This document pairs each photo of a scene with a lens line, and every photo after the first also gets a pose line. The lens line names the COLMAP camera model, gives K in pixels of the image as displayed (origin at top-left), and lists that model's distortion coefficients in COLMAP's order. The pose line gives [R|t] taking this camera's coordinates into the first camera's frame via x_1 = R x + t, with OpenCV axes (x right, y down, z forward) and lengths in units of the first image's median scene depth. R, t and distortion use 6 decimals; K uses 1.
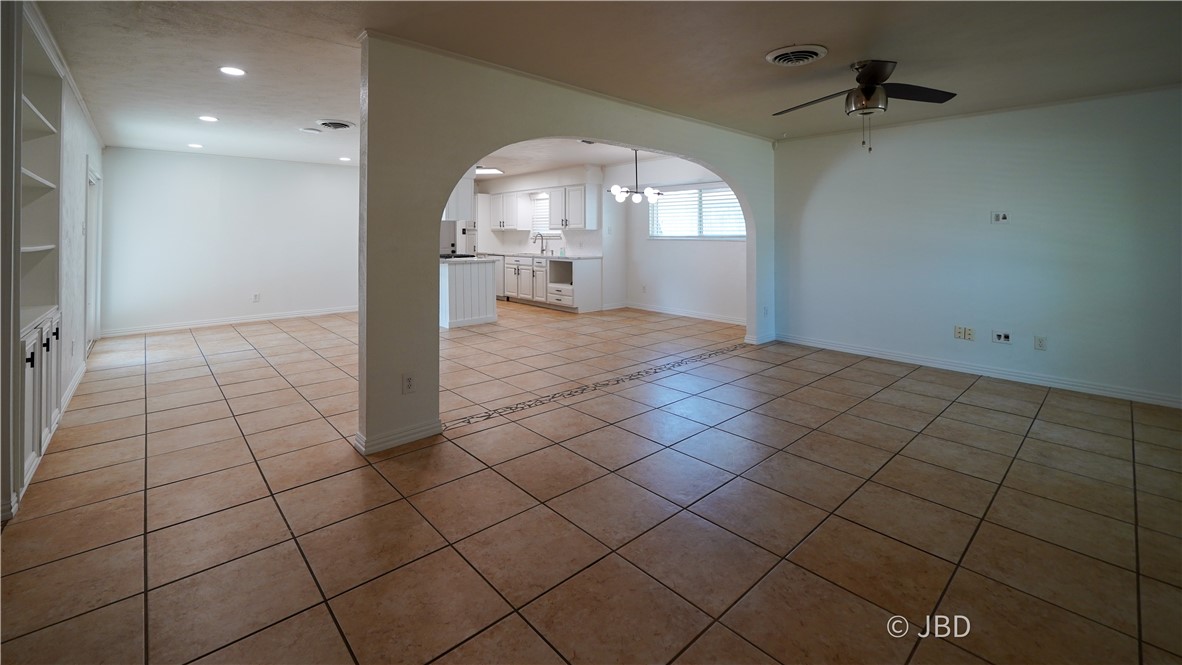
lens RADIAL K [[505.6, 0, 587.0], [0, 505.6, 233.8], [0, 0, 1]] dist [-0.000925, -0.000480]
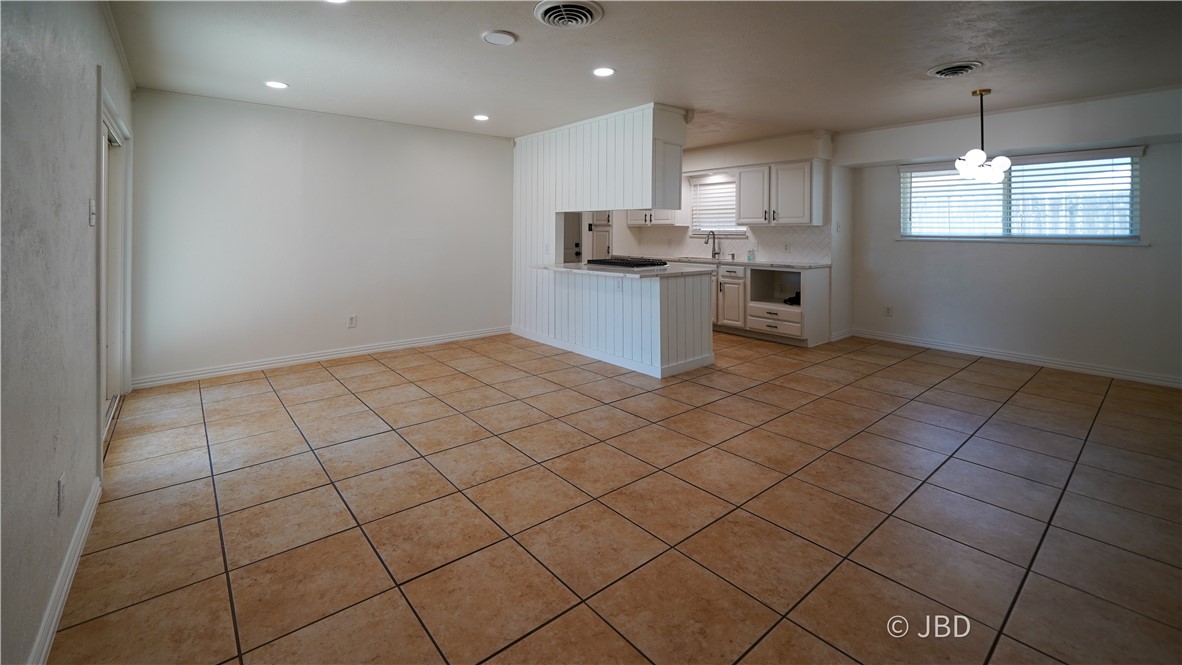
lens RADIAL K [[505.6, 0, 587.0], [0, 505.6, 233.8], [0, 0, 1]] dist [-0.000925, -0.000480]
pose [[0.999212, 0.006922, -0.039079, -0.270777], [-0.006757, 0.999968, 0.004349, 0.002383], [0.039108, -0.004081, 0.999227, 0.285835]]
